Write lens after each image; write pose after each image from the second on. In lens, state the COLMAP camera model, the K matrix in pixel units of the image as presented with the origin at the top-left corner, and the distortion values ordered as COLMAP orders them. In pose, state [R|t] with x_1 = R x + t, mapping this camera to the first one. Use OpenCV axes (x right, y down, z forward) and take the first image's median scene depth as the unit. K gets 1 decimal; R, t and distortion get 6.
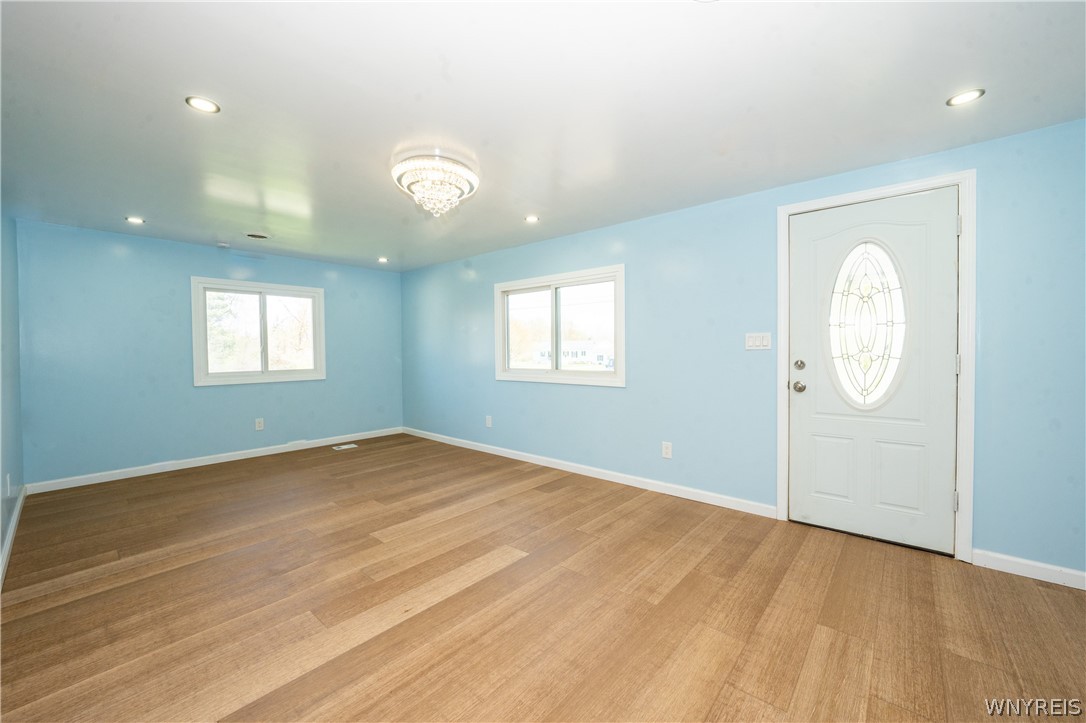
lens RADIAL K [[422.1, 0, 561.8], [0, 422.1, 354.7], [0, 0, 1]] dist [-0.018828, 0.004296]
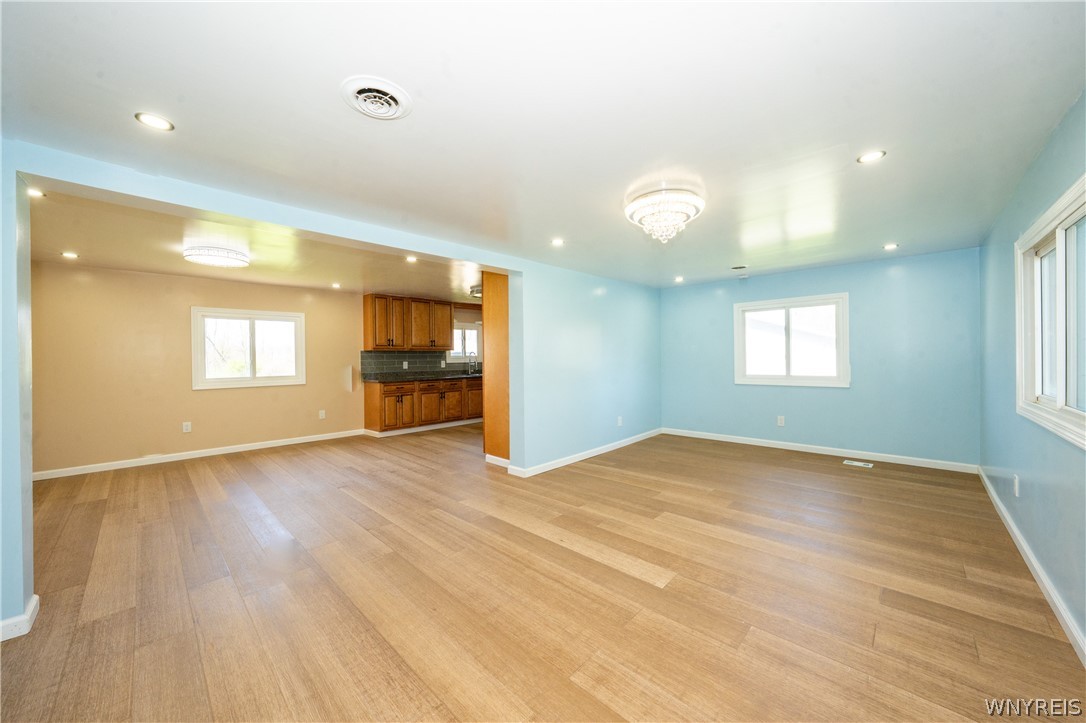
lens RADIAL K [[396.4, 0, 538.6], [0, 396.4, 359.6], [0, 0, 1]] dist [-0.013826, 0.000231]
pose [[-0.082149, 0.015042, -0.996507, 0.784233], [0.004529, 0.999881, 0.014719, -0.043067], [0.996610, -0.003304, -0.082208, 0.782359]]
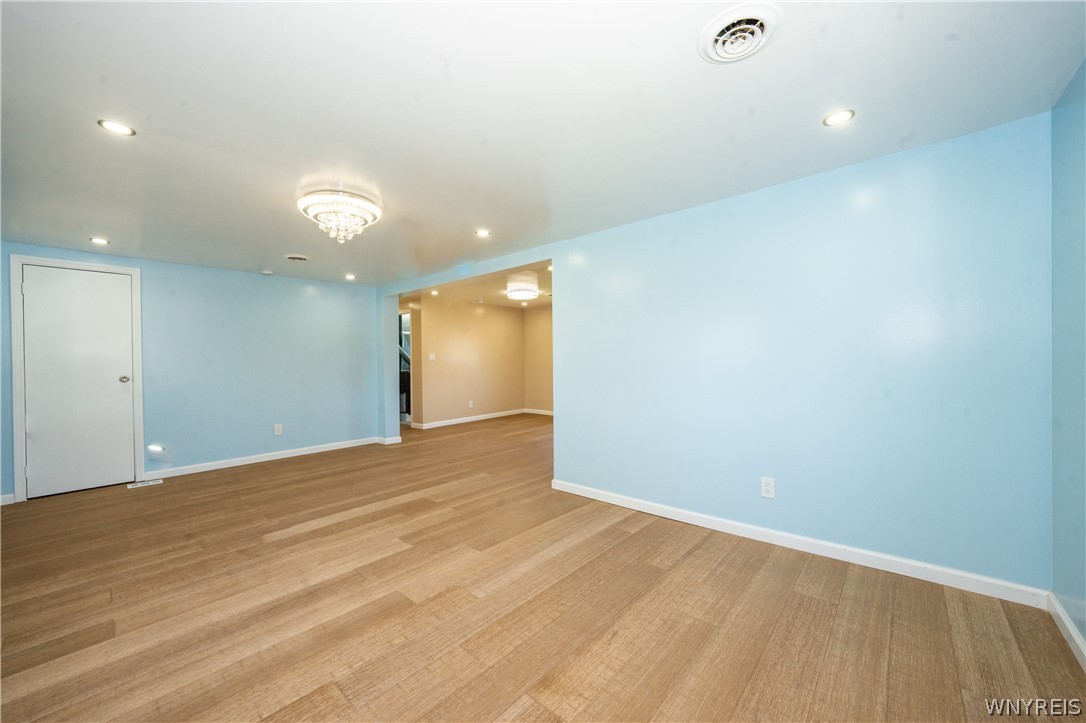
lens RADIAL K [[422.1, 0, 544.0], [0, 422.1, 362.5], [0, 0, 1]] dist [-0.018828, 0.004296]
pose [[-0.998474, 0.017949, 0.052223, -0.891077], [0.018806, 0.999696, 0.015971, -0.014030], [-0.051921, 0.016928, -0.998508, 2.115954]]
